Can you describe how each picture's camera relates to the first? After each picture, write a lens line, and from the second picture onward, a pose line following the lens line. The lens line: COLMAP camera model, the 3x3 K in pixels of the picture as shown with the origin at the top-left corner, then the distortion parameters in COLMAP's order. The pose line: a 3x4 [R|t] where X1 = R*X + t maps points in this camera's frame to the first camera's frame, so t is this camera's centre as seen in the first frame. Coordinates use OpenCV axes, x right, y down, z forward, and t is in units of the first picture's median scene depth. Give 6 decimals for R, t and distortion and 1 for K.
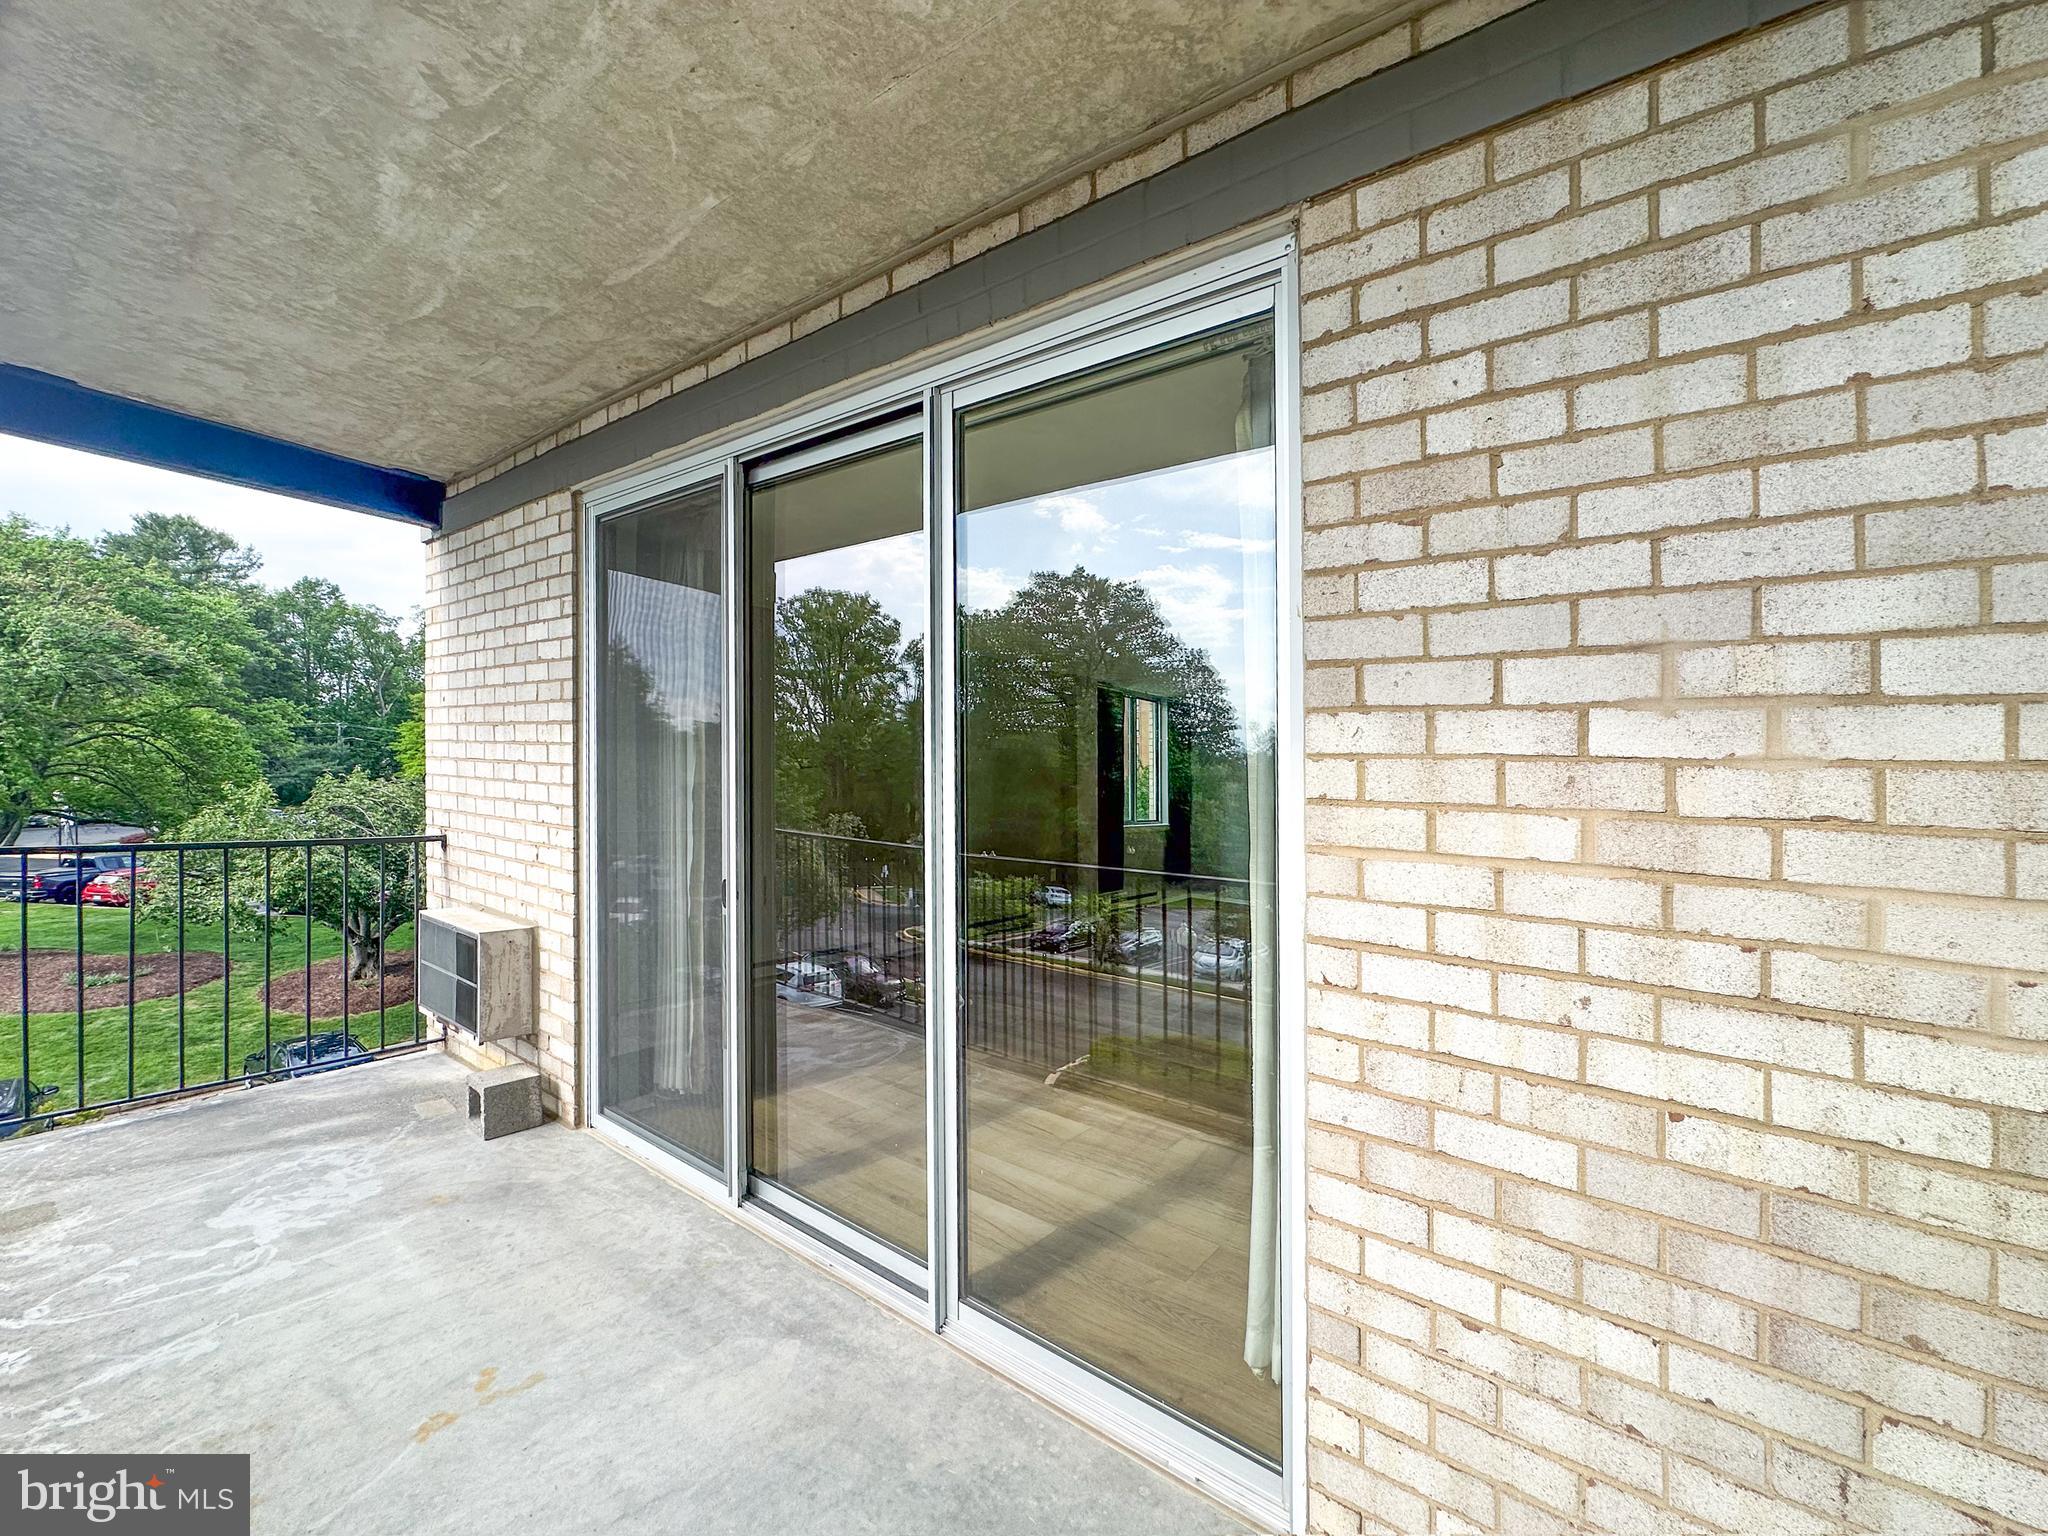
lens RADIAL K [[809.0, 0, 1022.4], [0, 809.0, 730.5], [0, 0, 1]] dist [-0.000805, -0.004110]
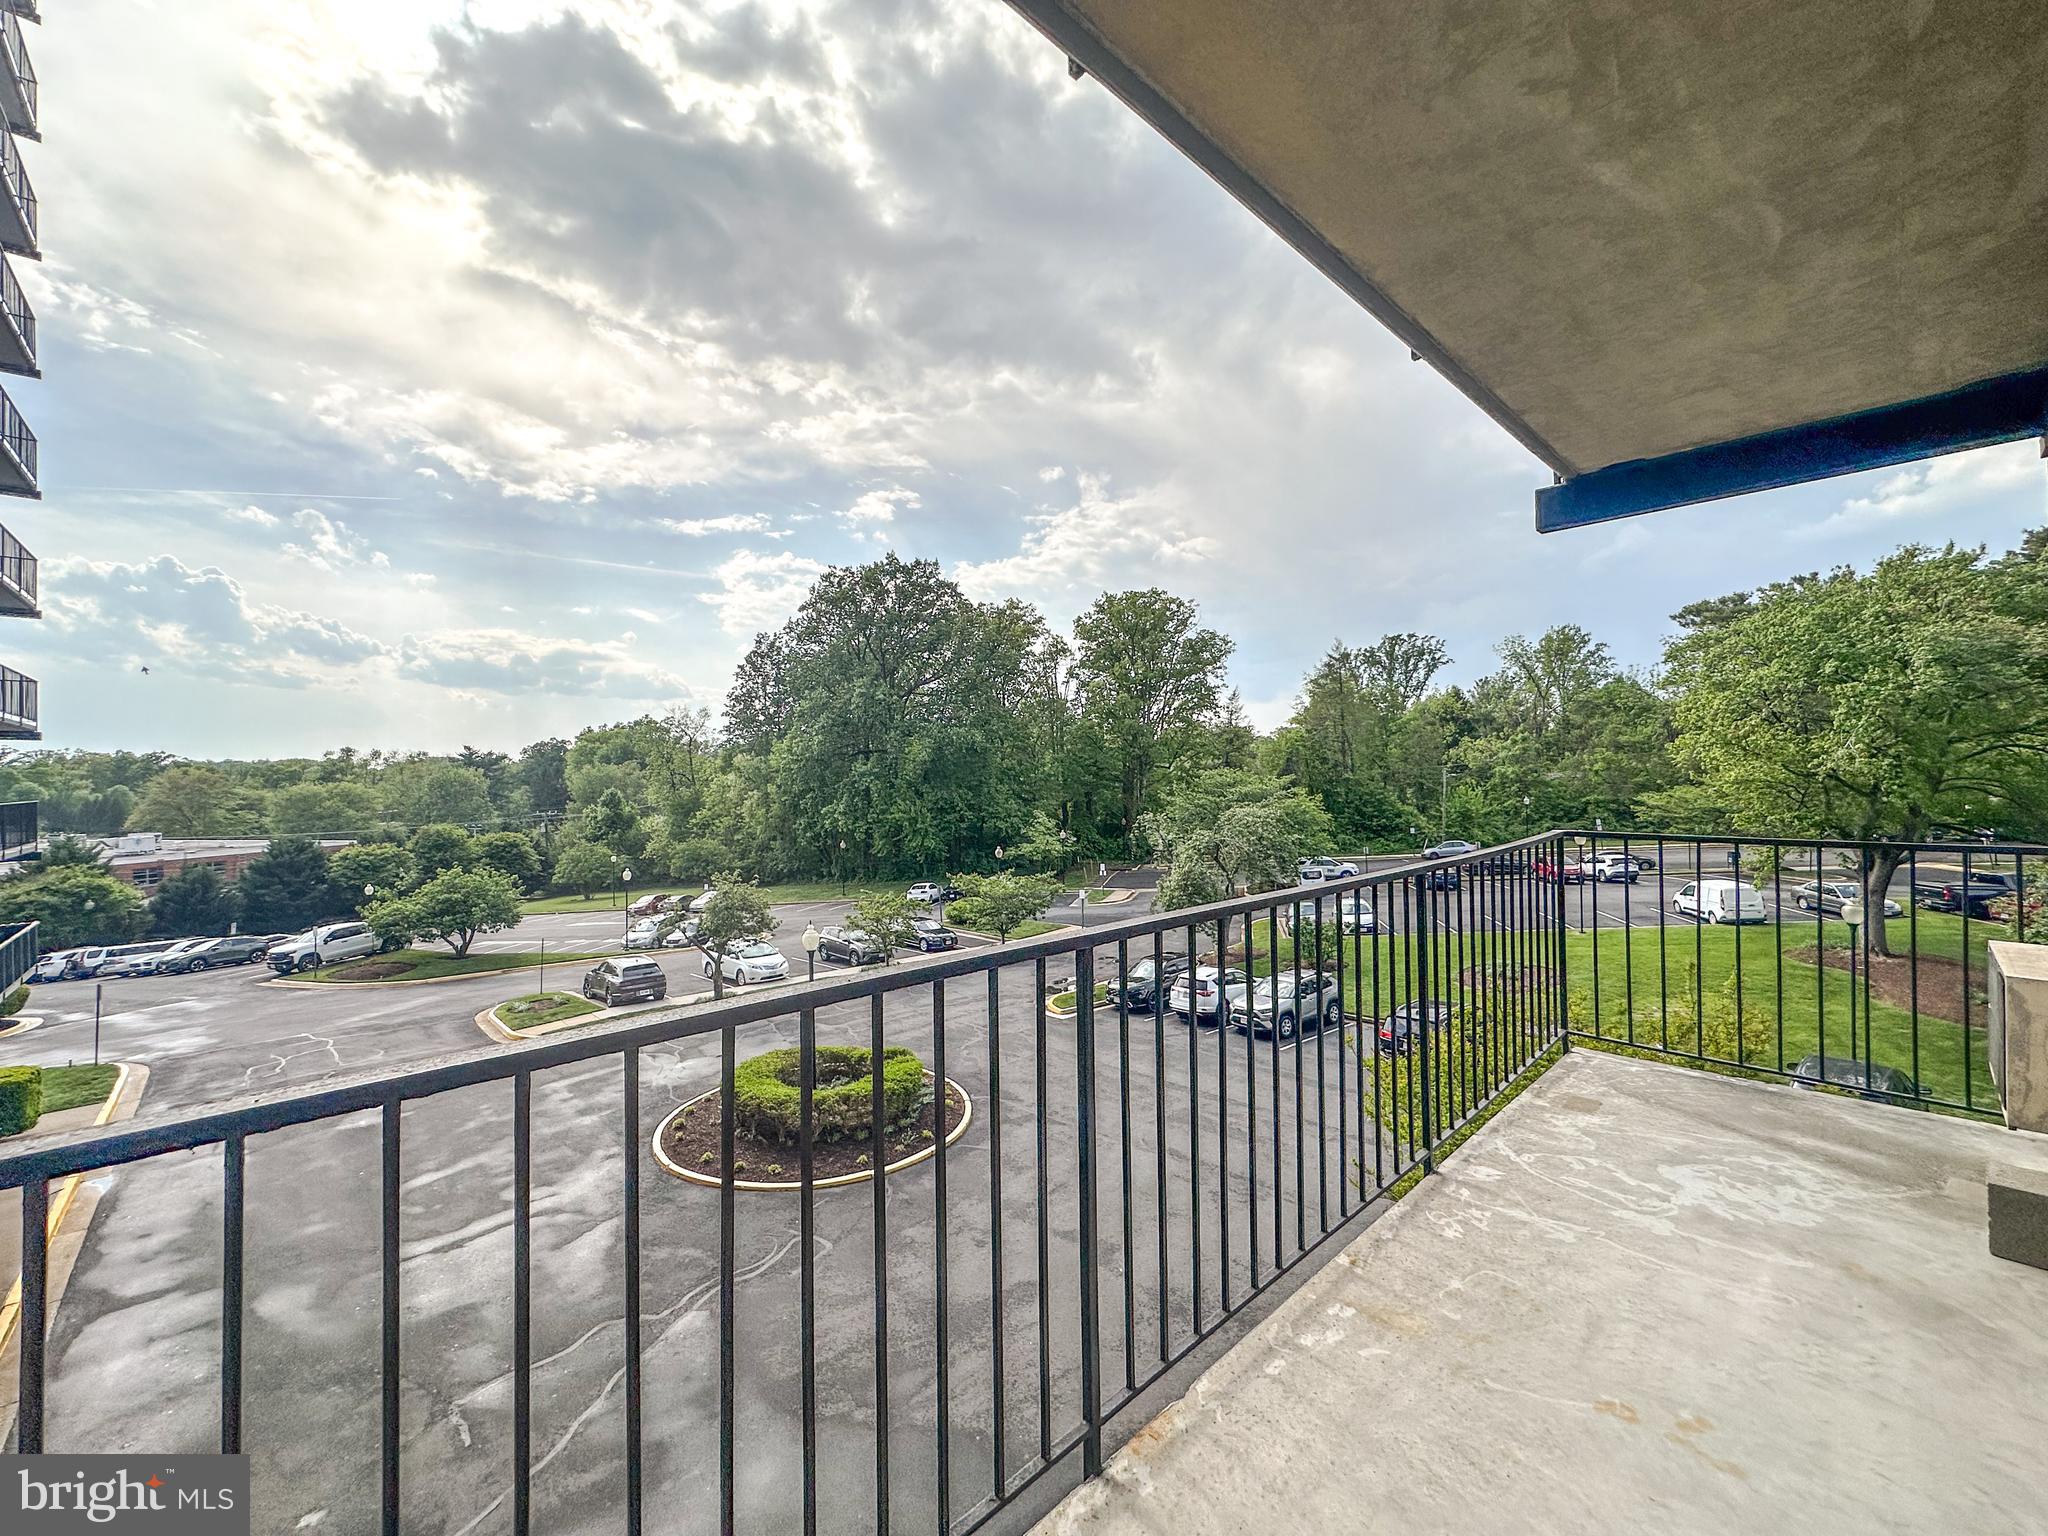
lens RADIAL K [[821.9, 0, 1024.0], [0, 821.9, 768.0], [0, 0, 1]] dist [-0.000505, -0.000083]
pose [[-0.168084, -0.036243, -0.985106, 0.269657], [0.064378, 0.996787, -0.047657, 0.048987], [0.983668, -0.071430, -0.165211, 0.323697]]
